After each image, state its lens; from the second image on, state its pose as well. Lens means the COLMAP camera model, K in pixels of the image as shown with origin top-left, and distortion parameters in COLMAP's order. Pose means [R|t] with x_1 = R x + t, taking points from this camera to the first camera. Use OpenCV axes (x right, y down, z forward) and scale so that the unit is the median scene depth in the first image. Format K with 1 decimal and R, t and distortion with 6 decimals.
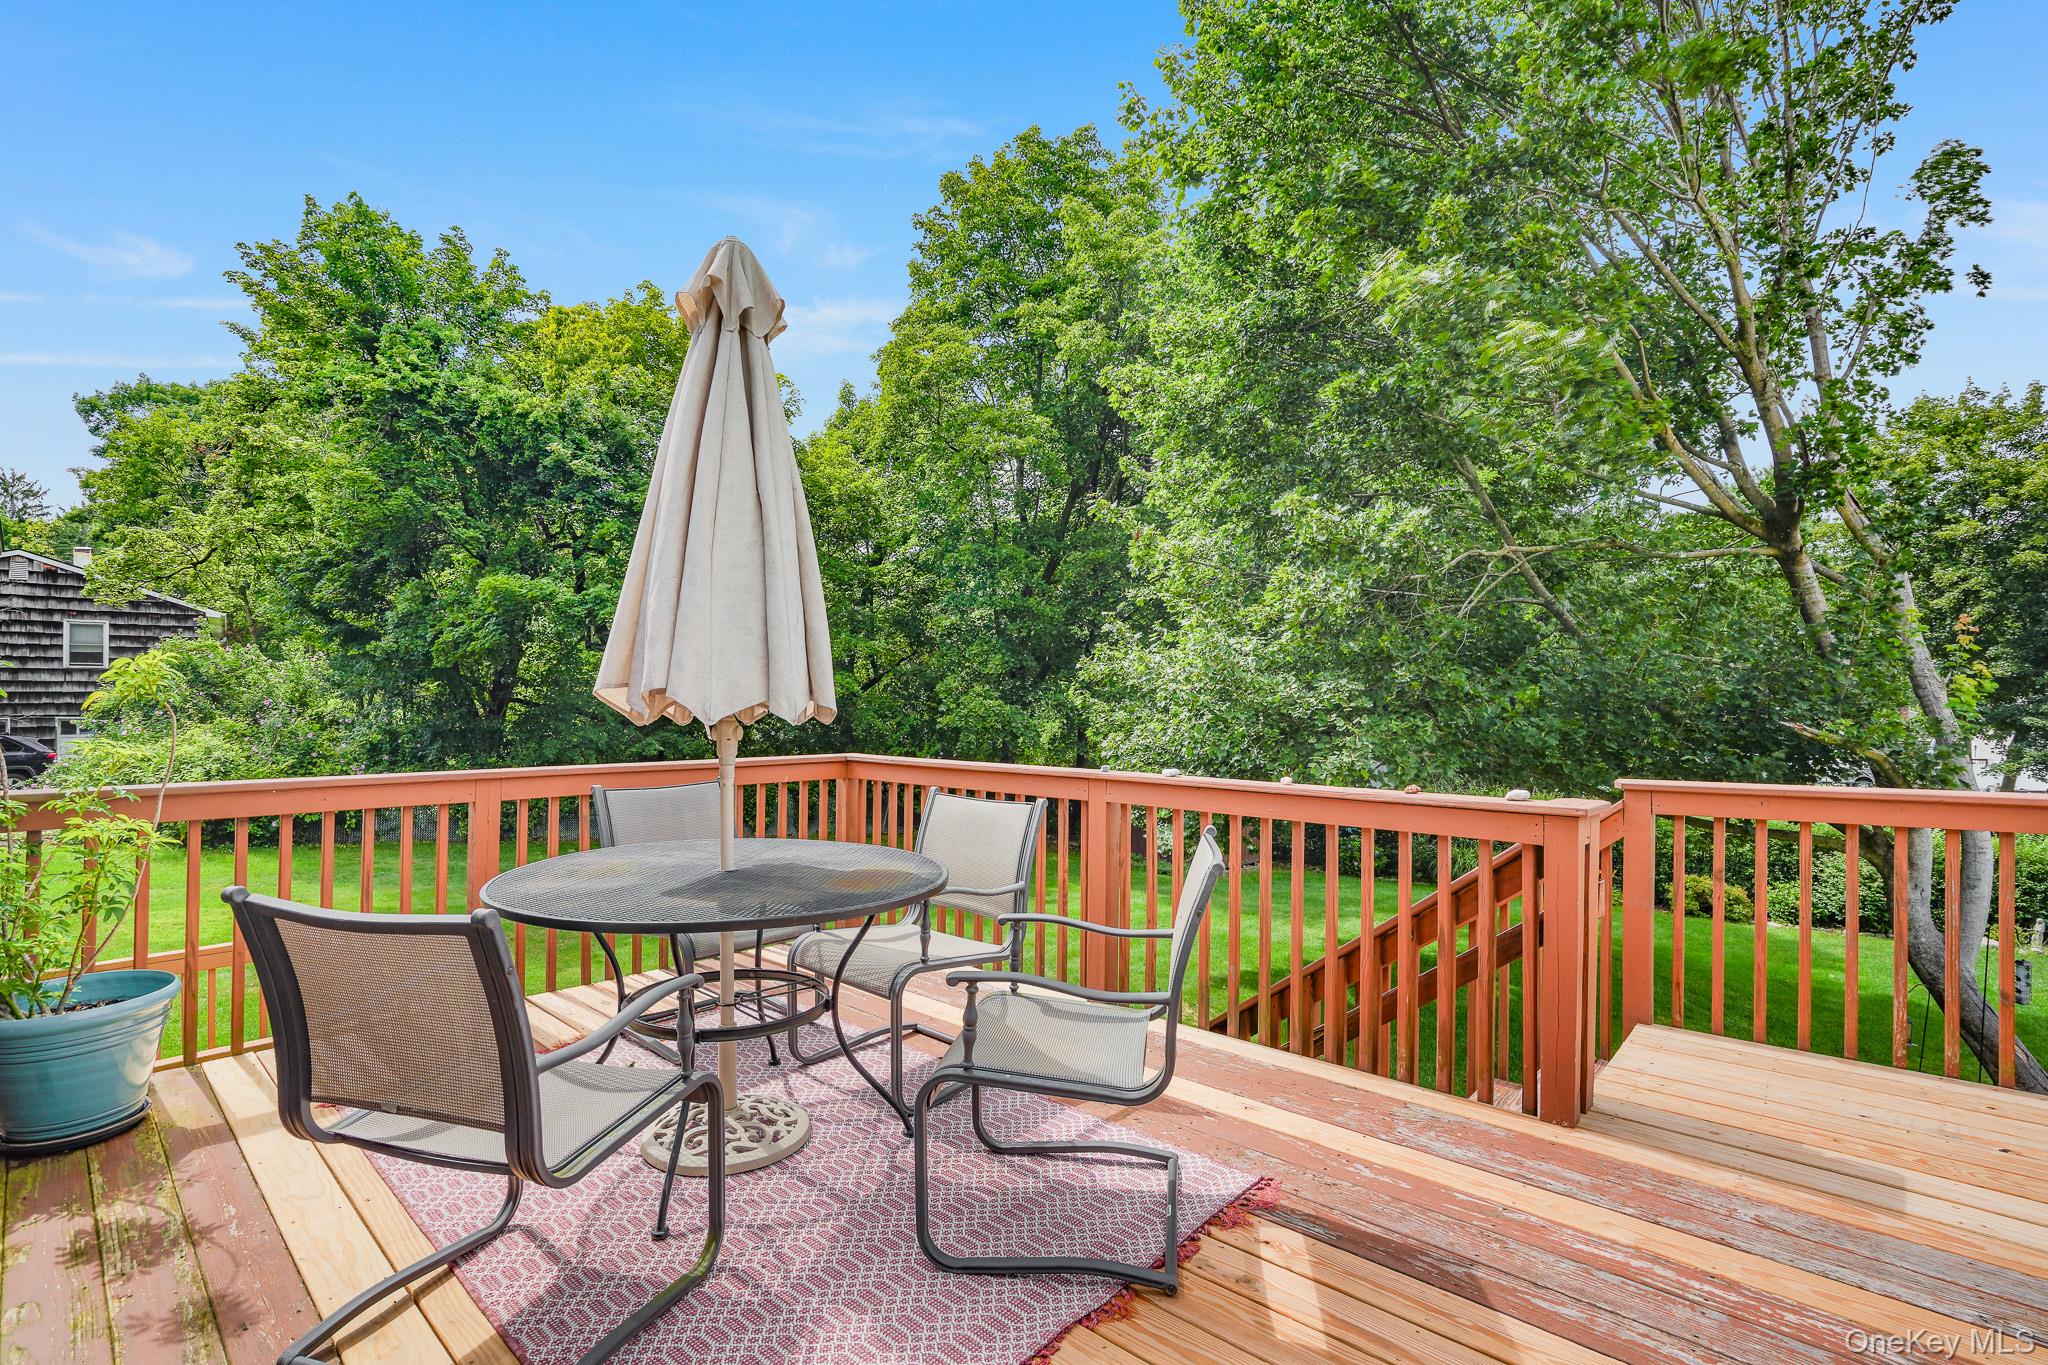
lens RADIAL K [[960.5, 0, 1031.6], [0, 960.5, 690.4], [0, 0, 1]] dist [-0.047357, 0.013887]
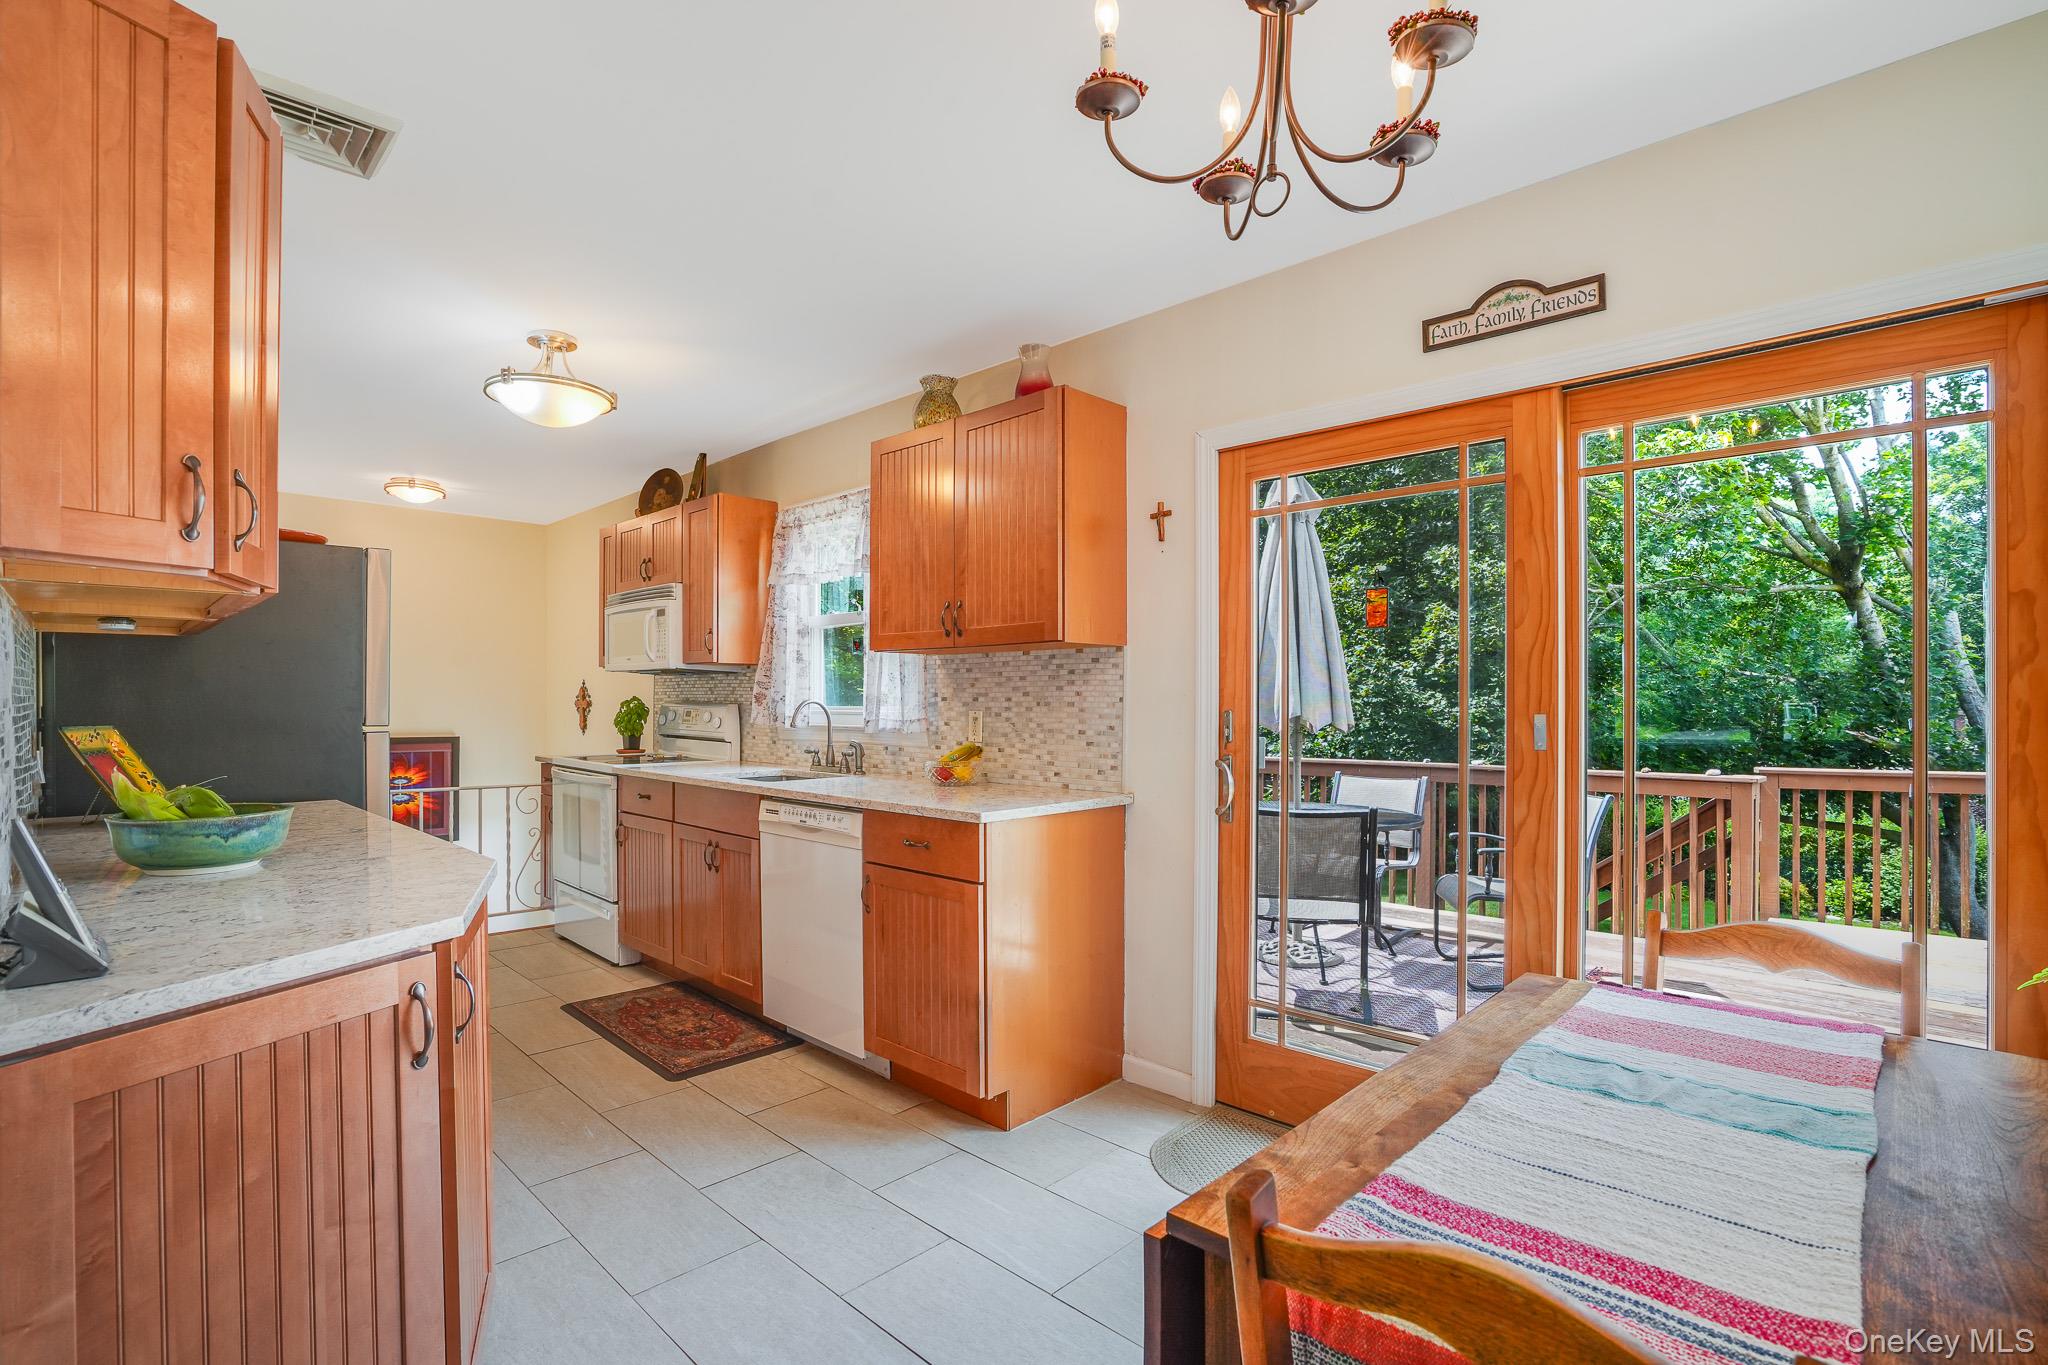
lens RADIAL K [[960.5, 0, 1017.4], [0, 960.5, 691.6], [0, 0, 1]] dist [-0.047357, 0.013887]
pose [[0.999107, 0.002297, -0.042198, -0.194440], [-0.002470, 0.999989, -0.004047, -0.008674], [0.042188, 0.004147, 0.999101, -0.222325]]
